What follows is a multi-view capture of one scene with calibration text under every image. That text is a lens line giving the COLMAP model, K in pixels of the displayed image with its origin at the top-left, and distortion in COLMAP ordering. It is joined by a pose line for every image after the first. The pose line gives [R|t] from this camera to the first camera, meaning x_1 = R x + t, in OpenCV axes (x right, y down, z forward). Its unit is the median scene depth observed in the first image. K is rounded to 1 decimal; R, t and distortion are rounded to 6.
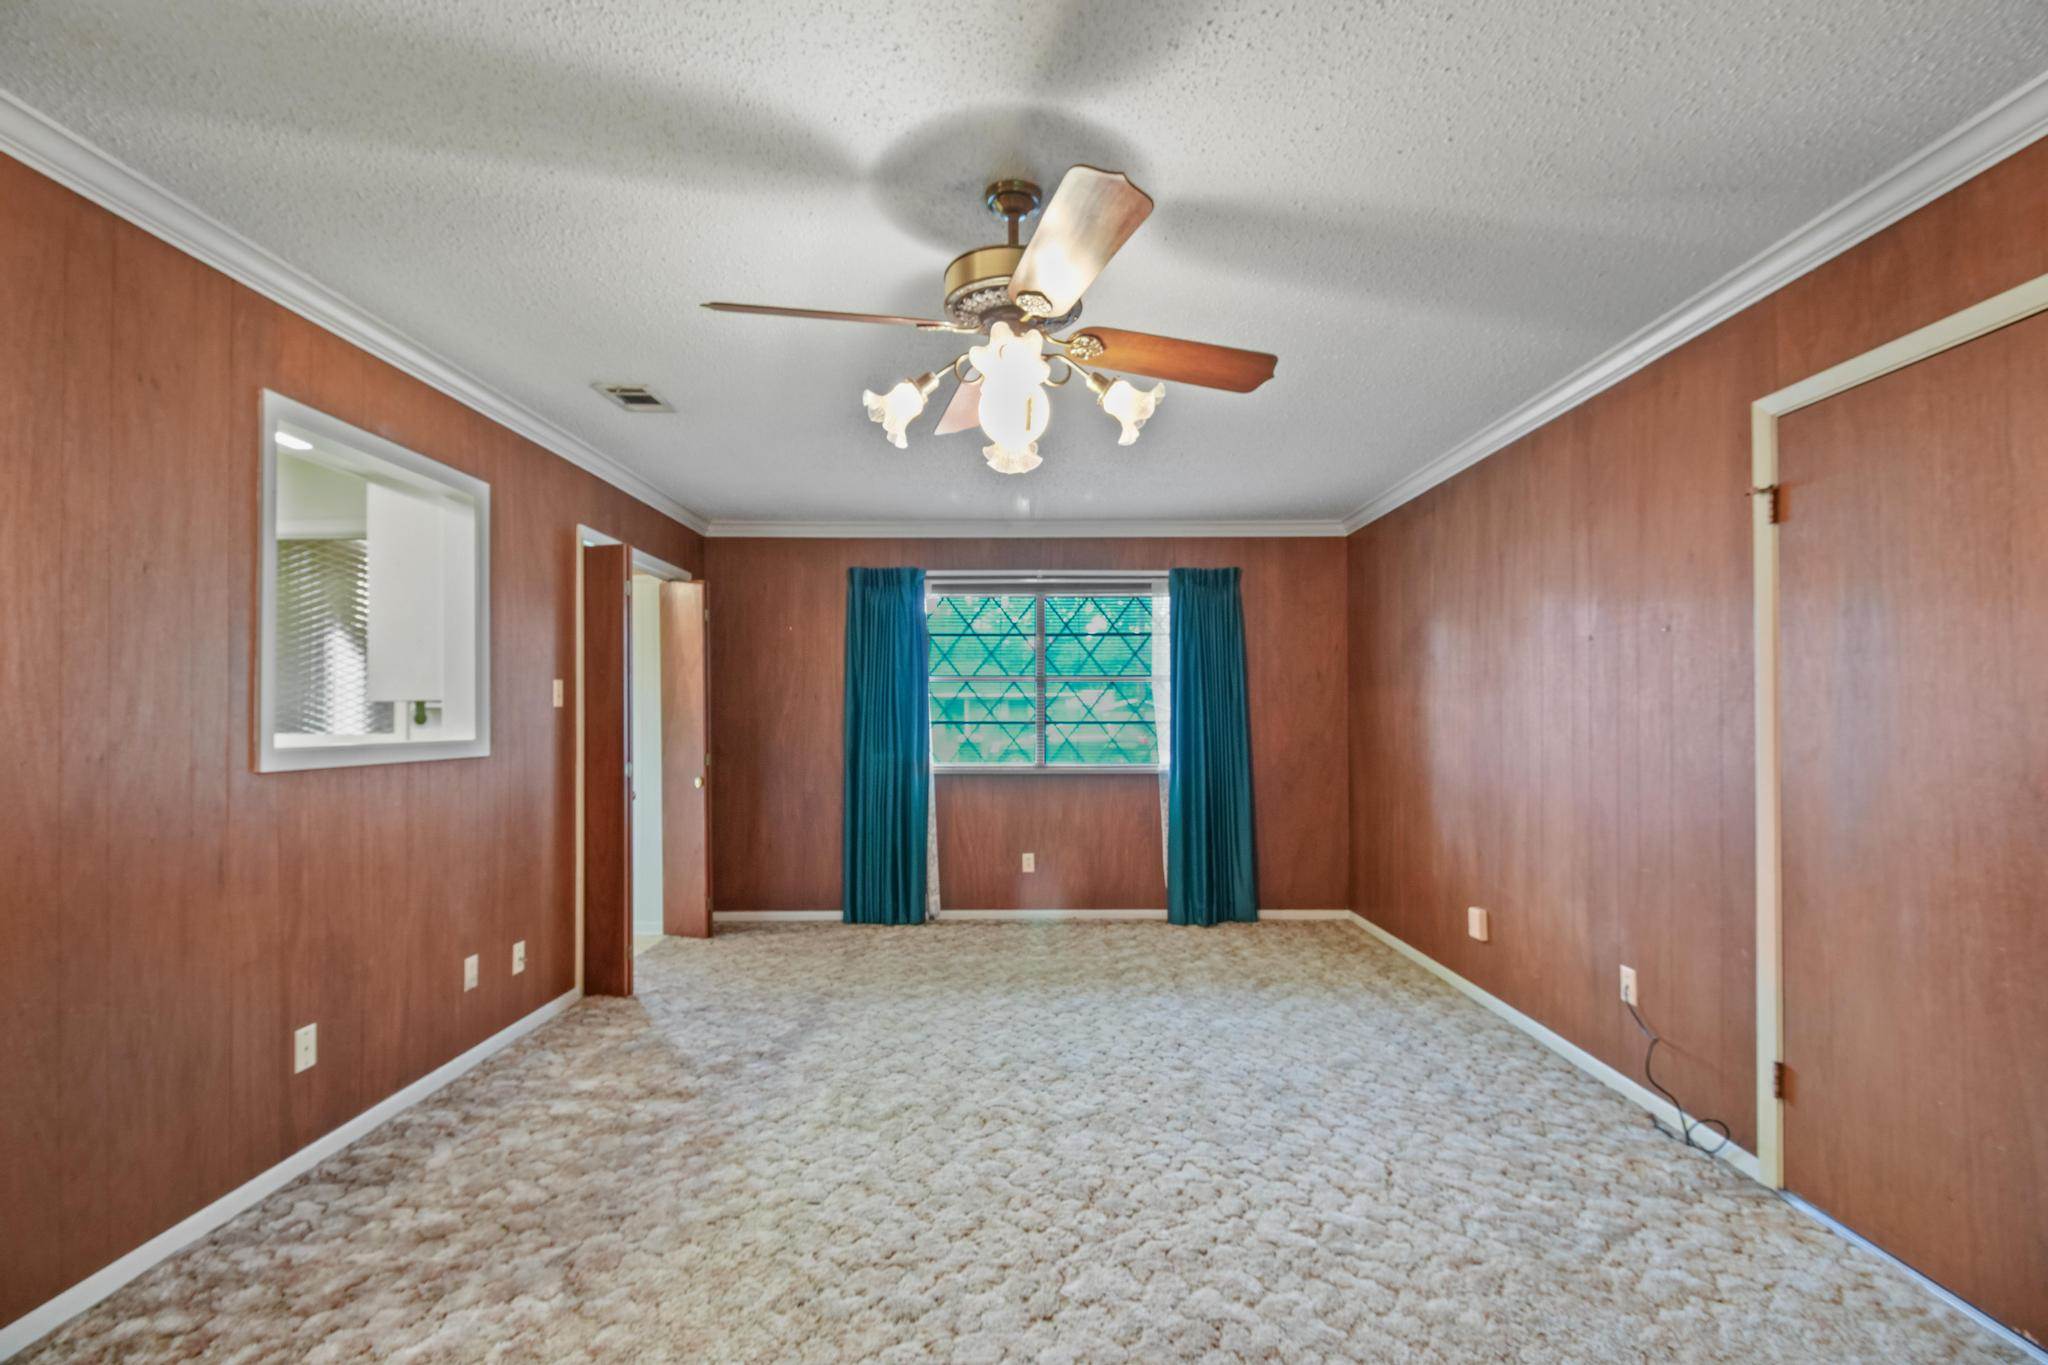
lens RADIAL K [[927.5, 0, 1039.2], [0, 927.5, 690.9], [0, 0, 1]] dist [0.009039, -0.011576]
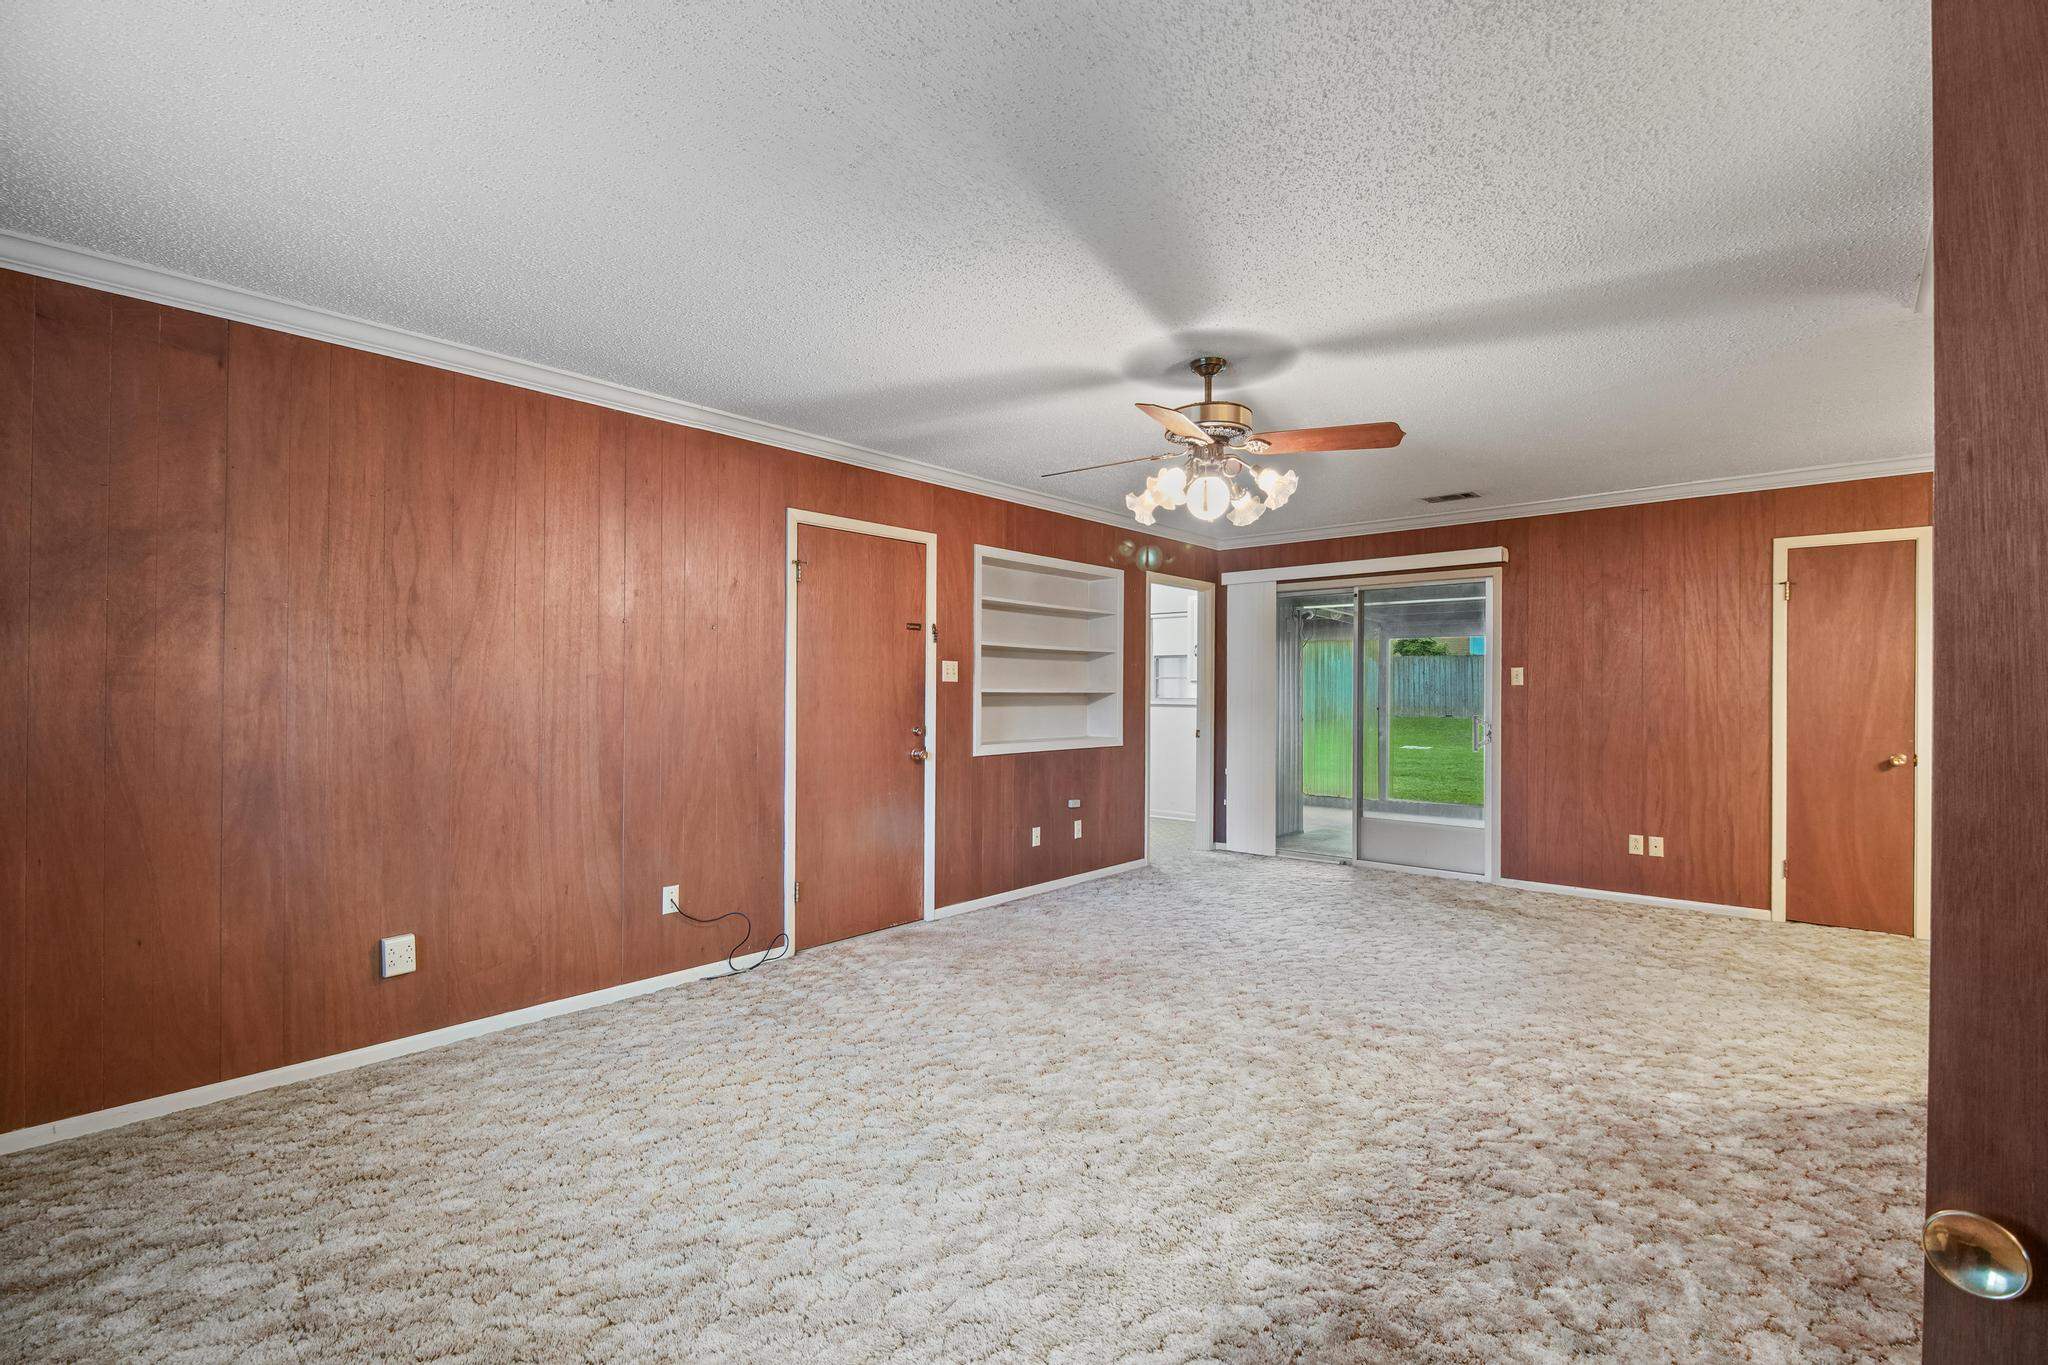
lens RADIAL K [[927.5, 0, 1039.2], [0, 927.5, 690.9], [0, 0, 1]] dist [0.009039, -0.011576]
pose [[-0.759355, 0.002858, 0.650671, -0.586549], [-0.014892, 0.999652, -0.021770, 0.049363], [-0.650506, -0.026221, -0.759048, 1.655169]]
